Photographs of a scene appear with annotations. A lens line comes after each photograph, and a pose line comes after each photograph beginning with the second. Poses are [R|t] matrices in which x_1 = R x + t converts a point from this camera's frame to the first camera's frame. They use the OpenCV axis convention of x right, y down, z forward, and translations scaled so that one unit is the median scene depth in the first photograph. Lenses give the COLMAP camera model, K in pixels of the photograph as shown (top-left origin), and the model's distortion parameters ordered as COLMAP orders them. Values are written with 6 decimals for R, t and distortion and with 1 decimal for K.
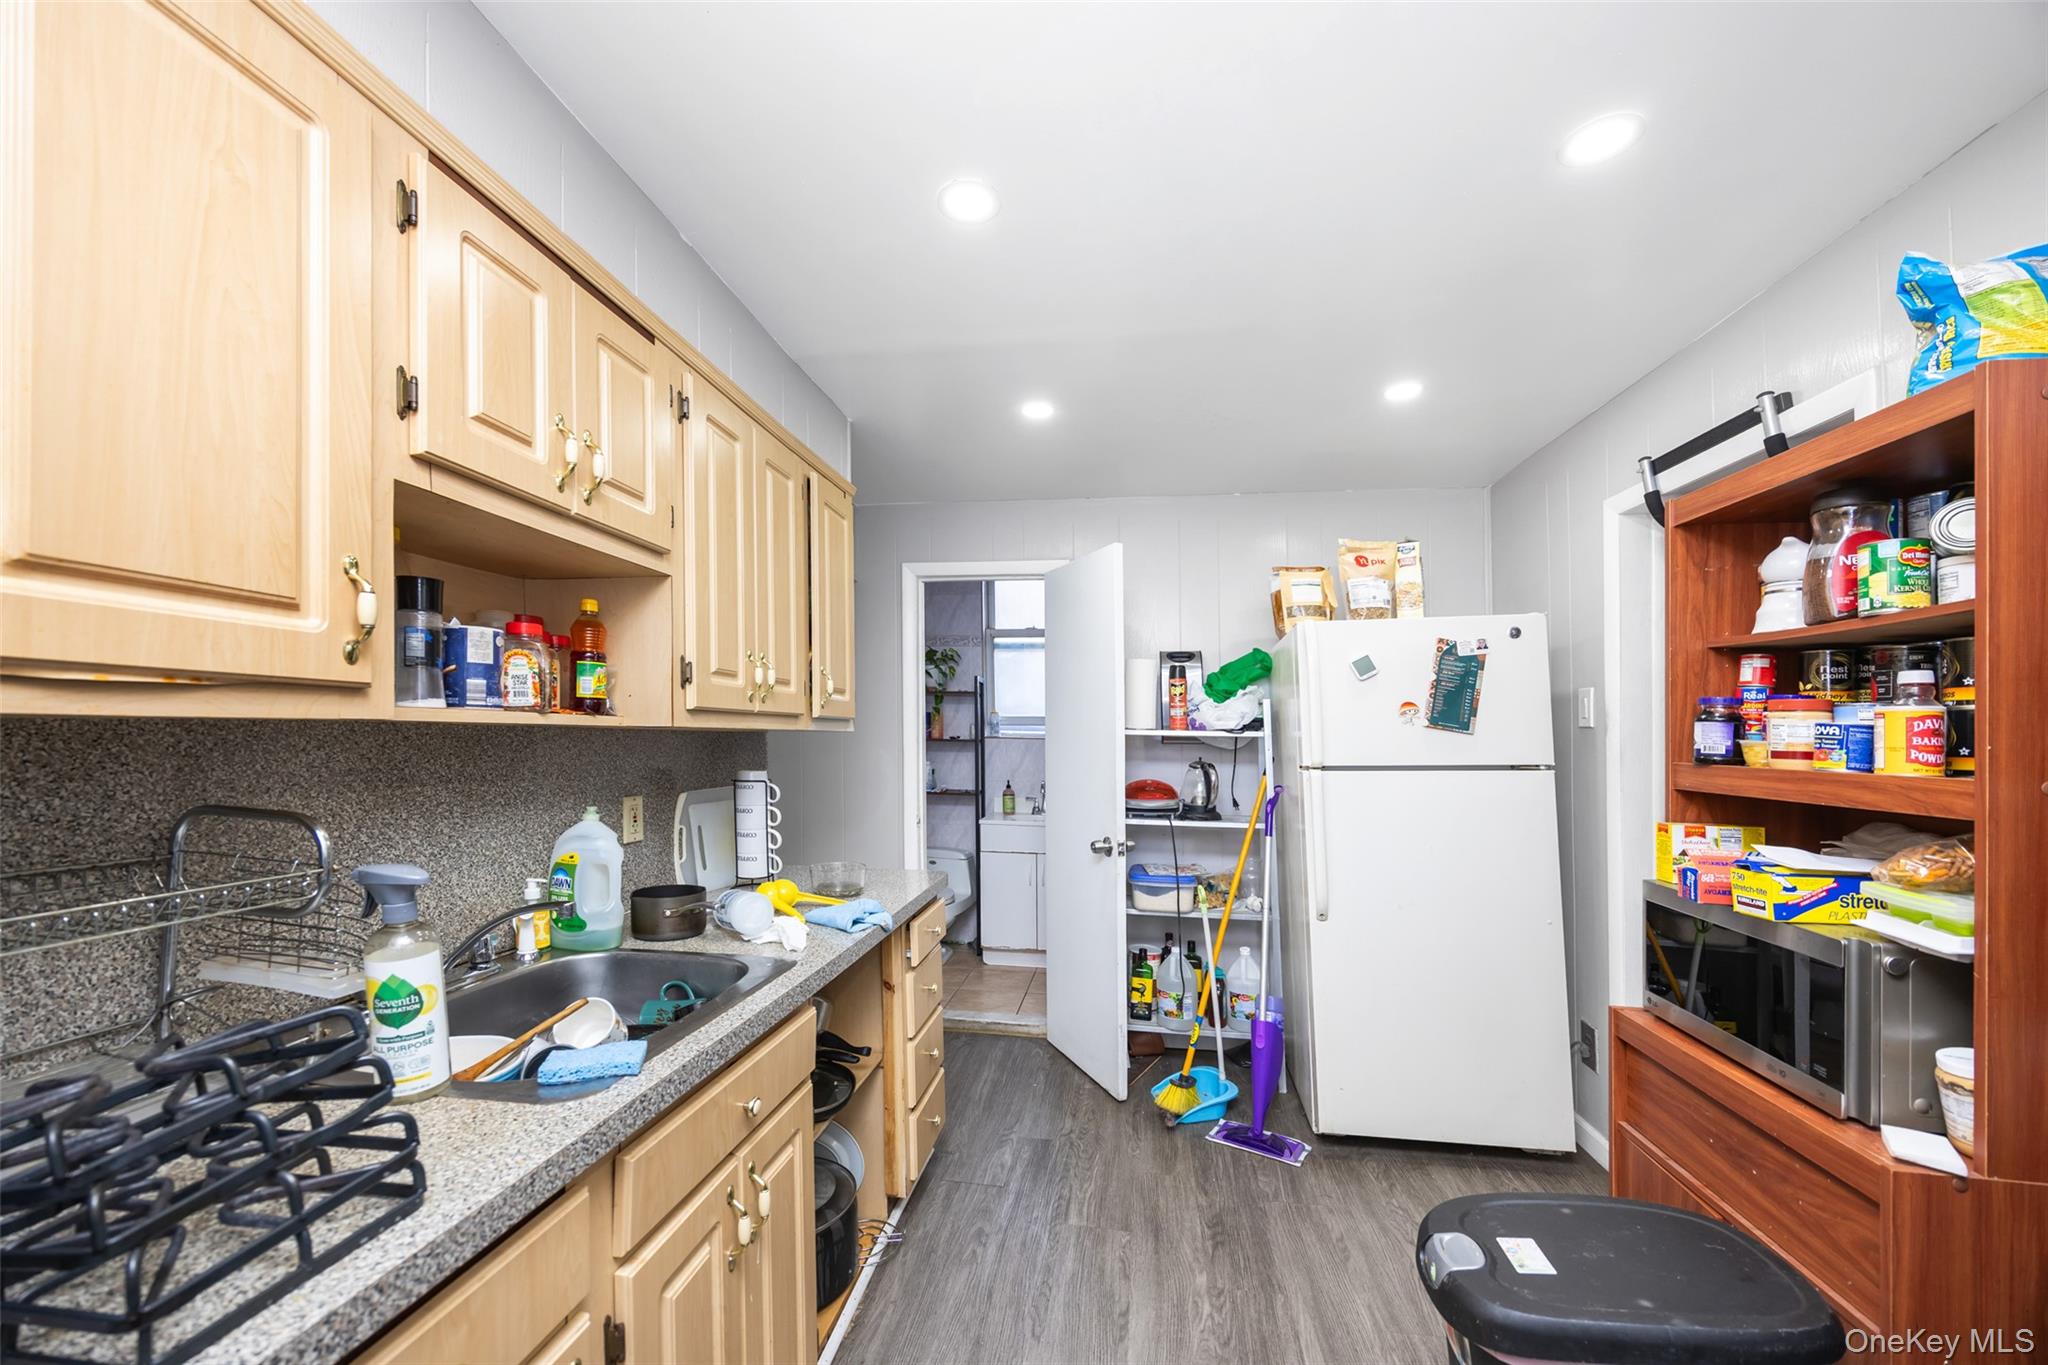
lens RADIAL K [[830.4, 0, 1025.1], [0, 830.4, 732.5], [0, 0, 1]] dist [-0.000134, -0.000013]
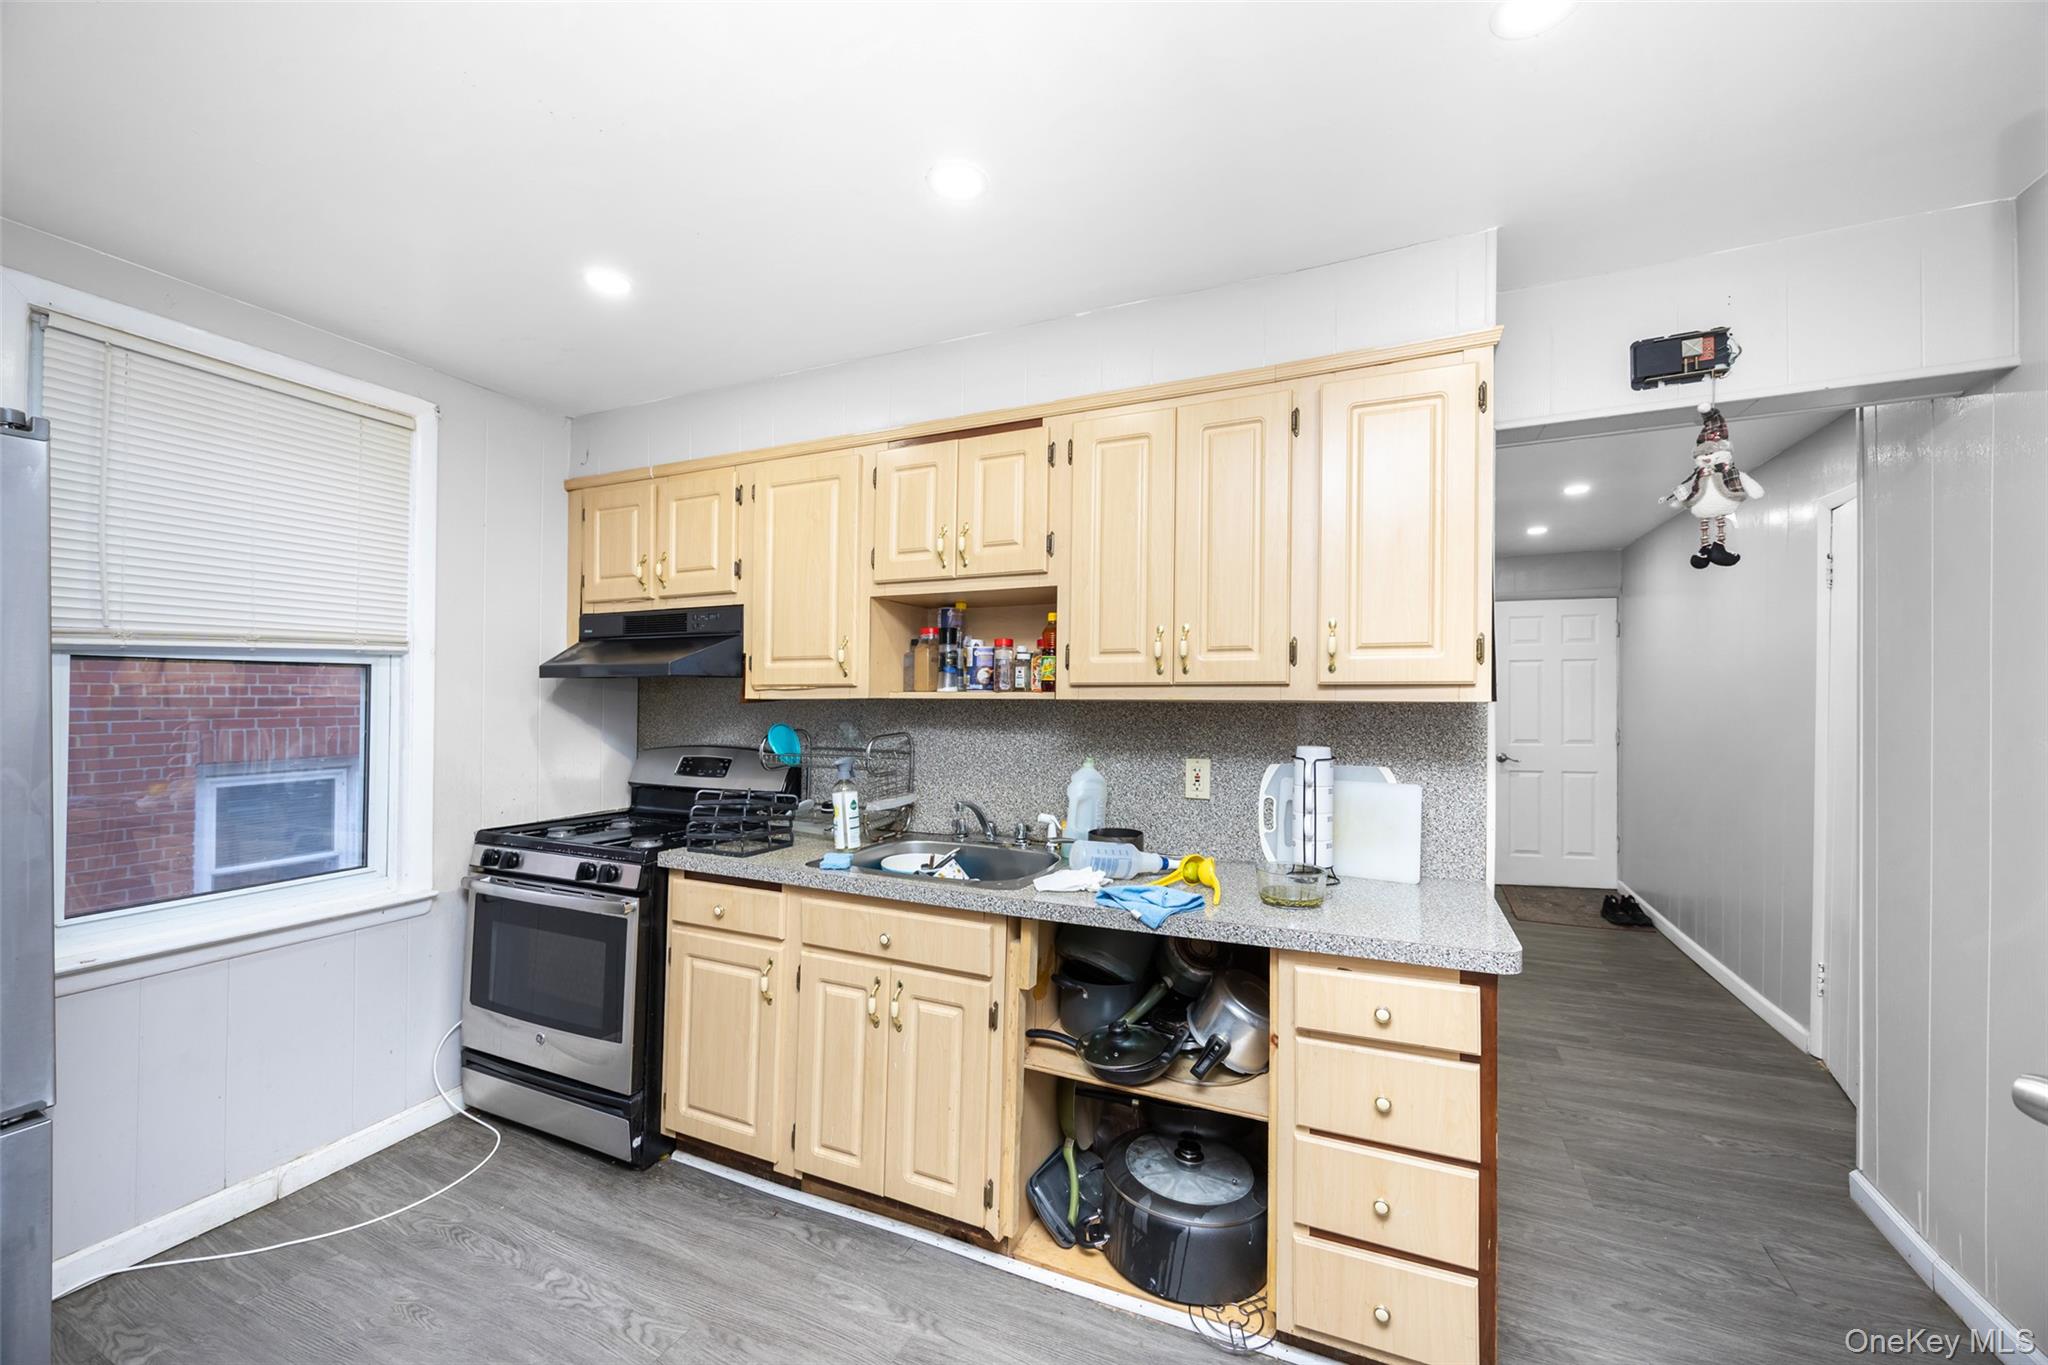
lens RADIAL K [[801.6, 0, 1019.8], [0, 801.6, 696.5], [0, 0, 1]] dist [-0.000729, -0.000386]
pose [[-0.284296, -0.005347, -0.958722, 0.997712], [-0.001017, 0.999986, -0.005276, -0.007168], [0.958736, -0.000525, -0.284297, 1.582611]]
